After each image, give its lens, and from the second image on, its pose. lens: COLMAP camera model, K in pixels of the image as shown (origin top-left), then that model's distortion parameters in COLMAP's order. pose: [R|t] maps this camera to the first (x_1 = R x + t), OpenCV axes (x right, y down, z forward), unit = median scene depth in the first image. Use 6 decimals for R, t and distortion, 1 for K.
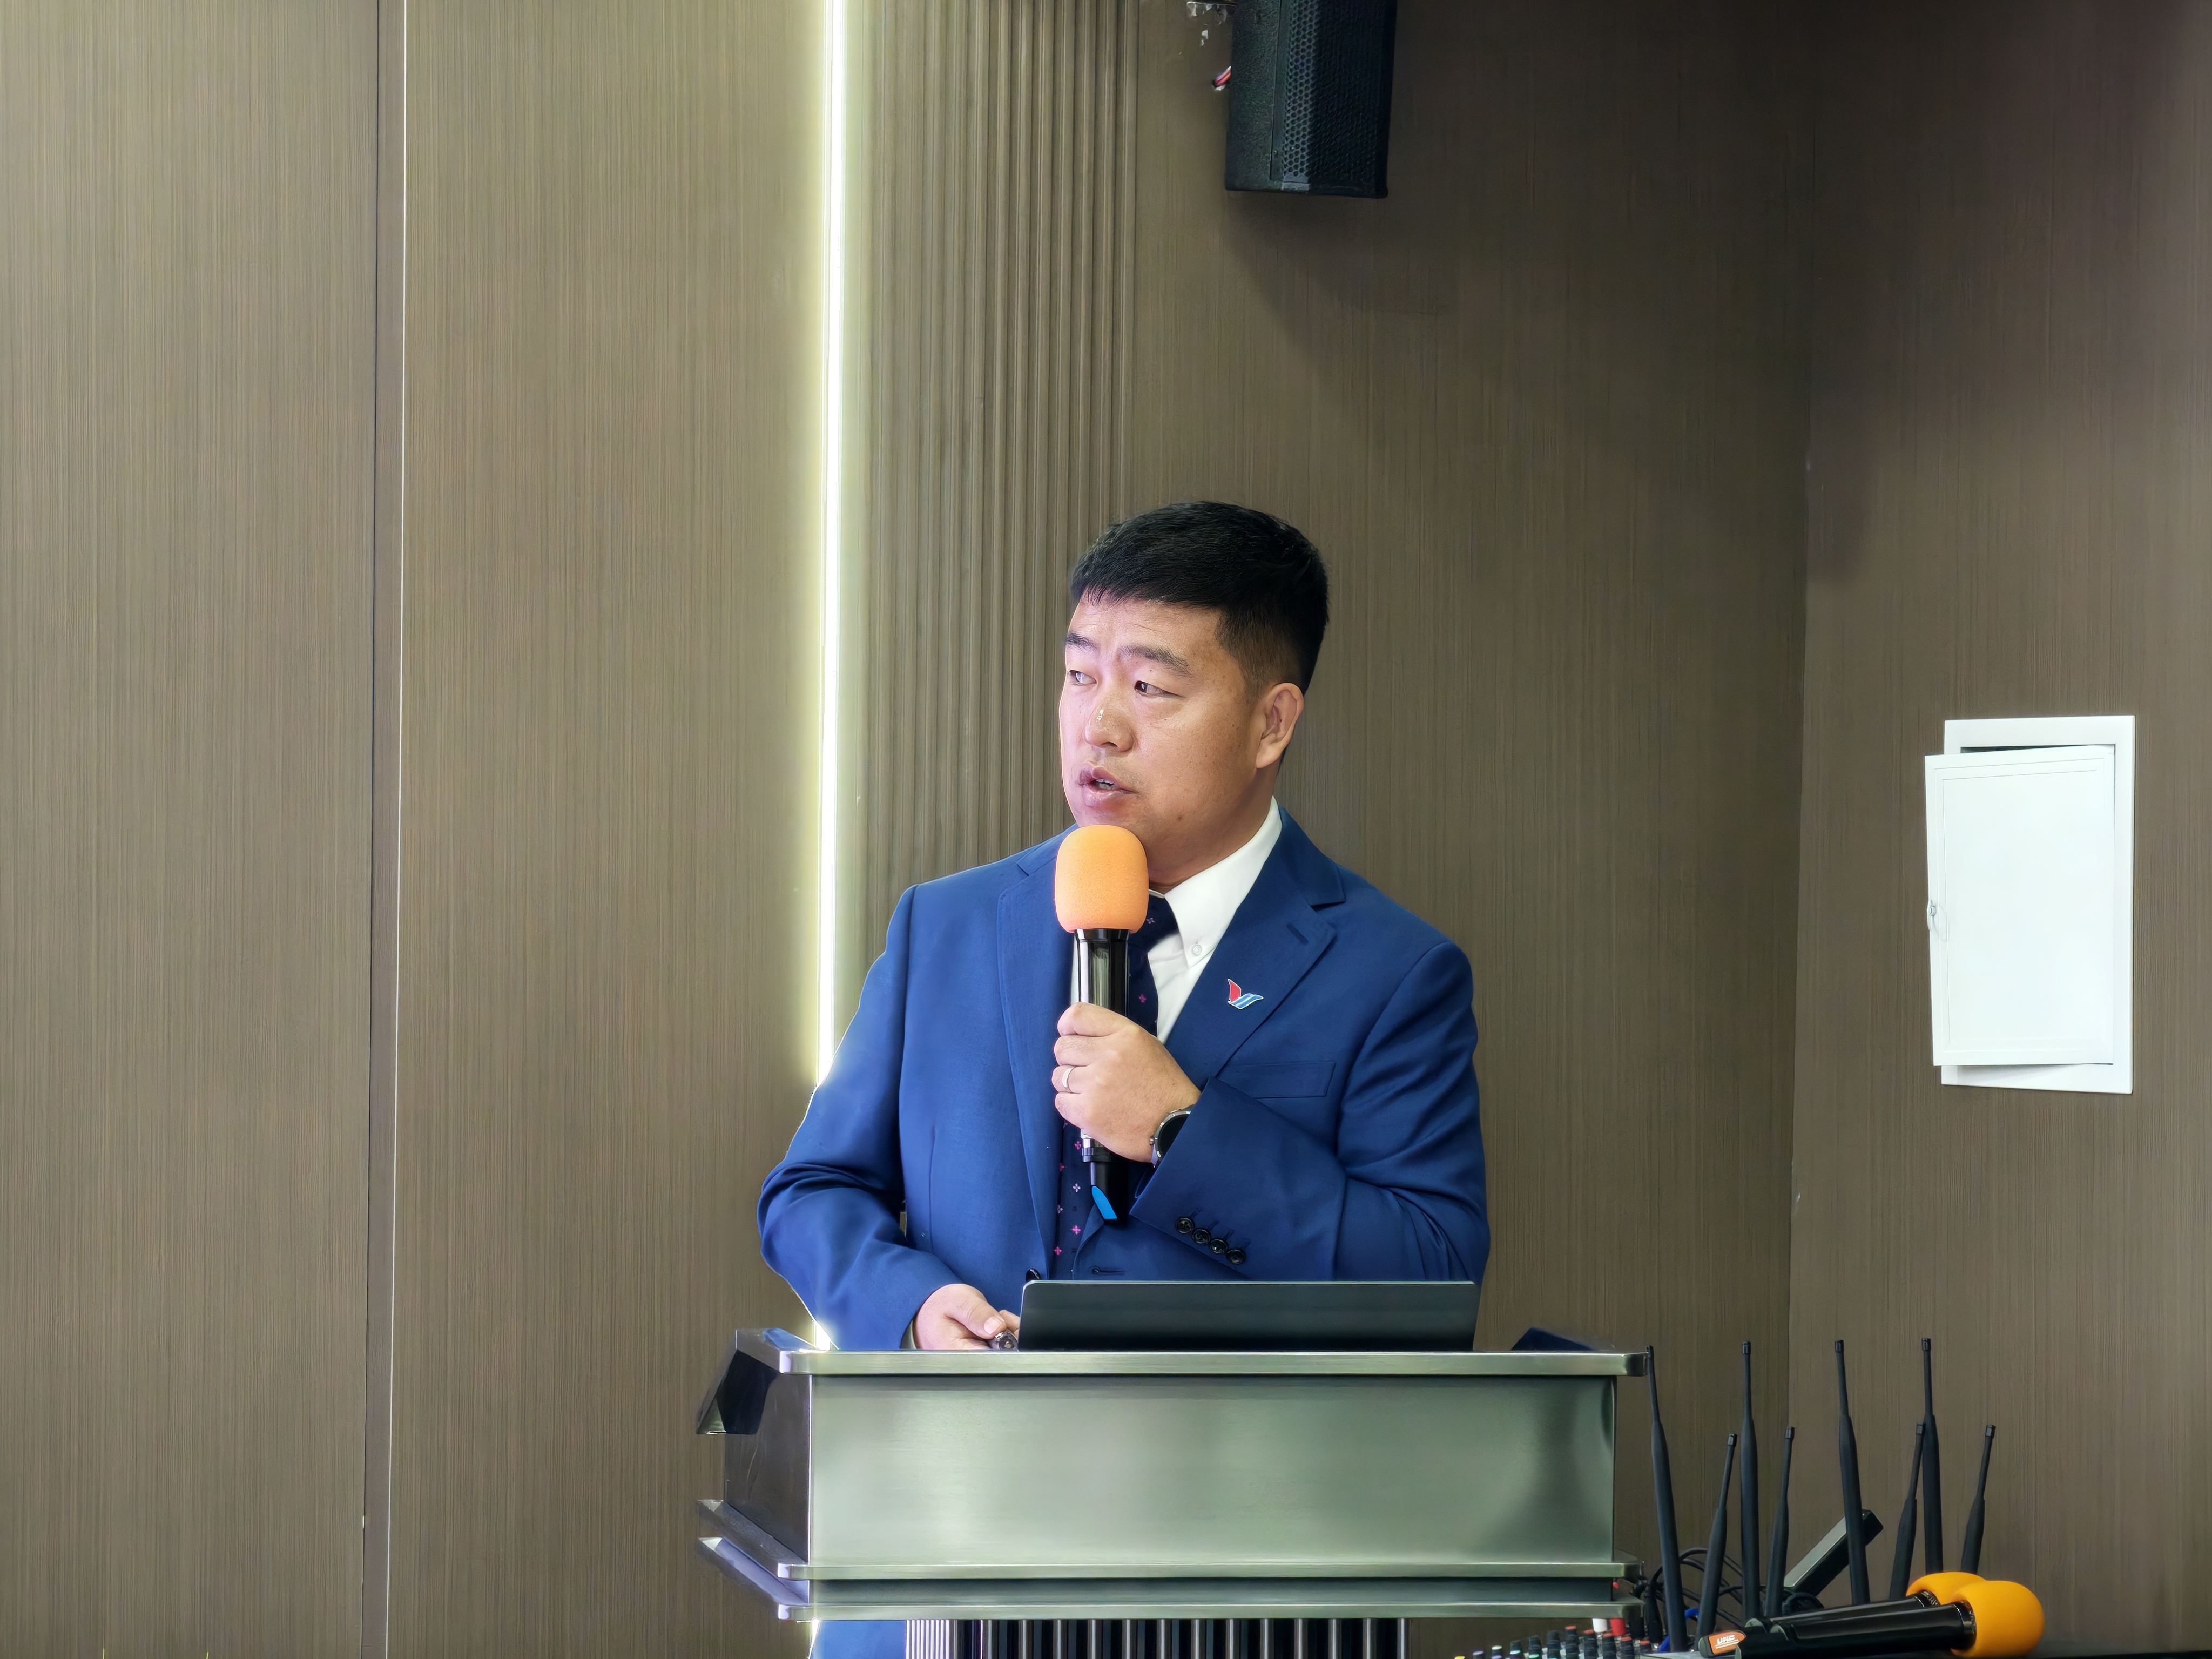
lens RADIAL K [[7386.8, 0, 1103.2], [0, 7386.8, 821.7], [0, 0, 1]] dist [0.464934, 0.000000]
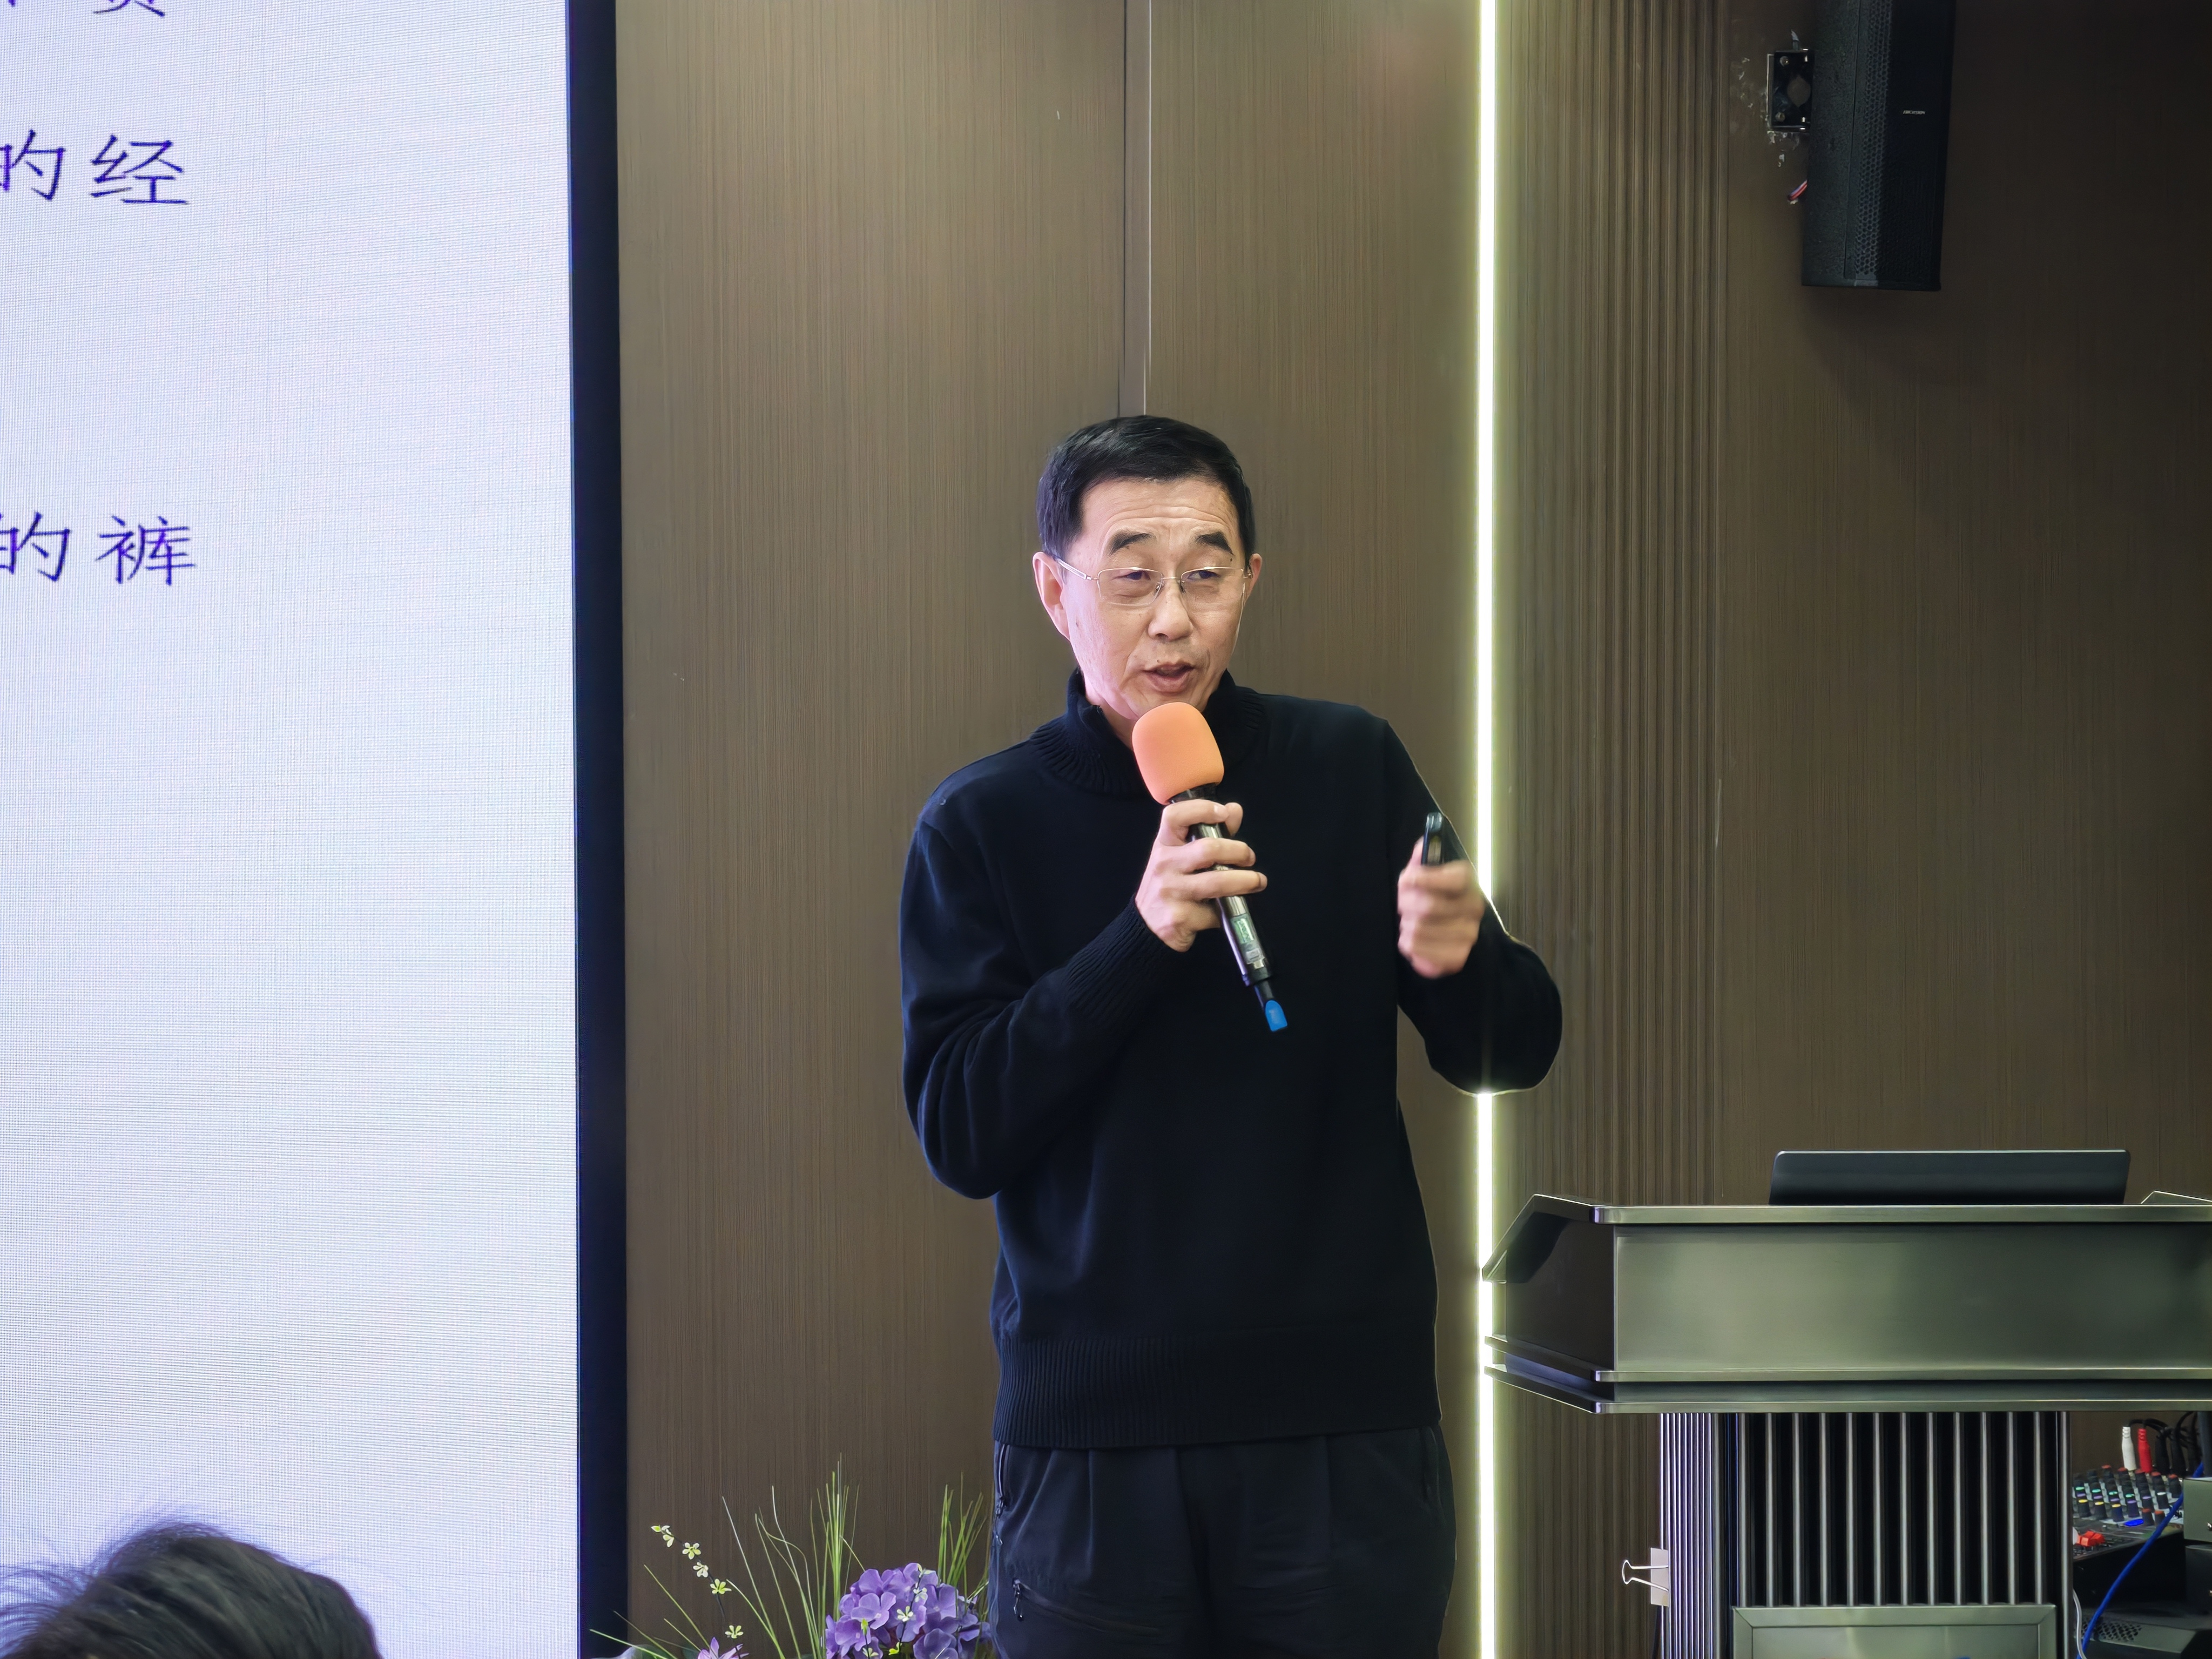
lens RADIAL K [[7386.8, 0, 1202.6], [0, 7386.8, 845.4], [0, 0, 1]] dist [0.464934, 0.000000]
pose [[0.999940, -0.009523, -0.005450, -0.077003], [0.009506, 0.999950, -0.003107, 0.009253], [0.005479, 0.003055, 0.999980, -0.218895]]
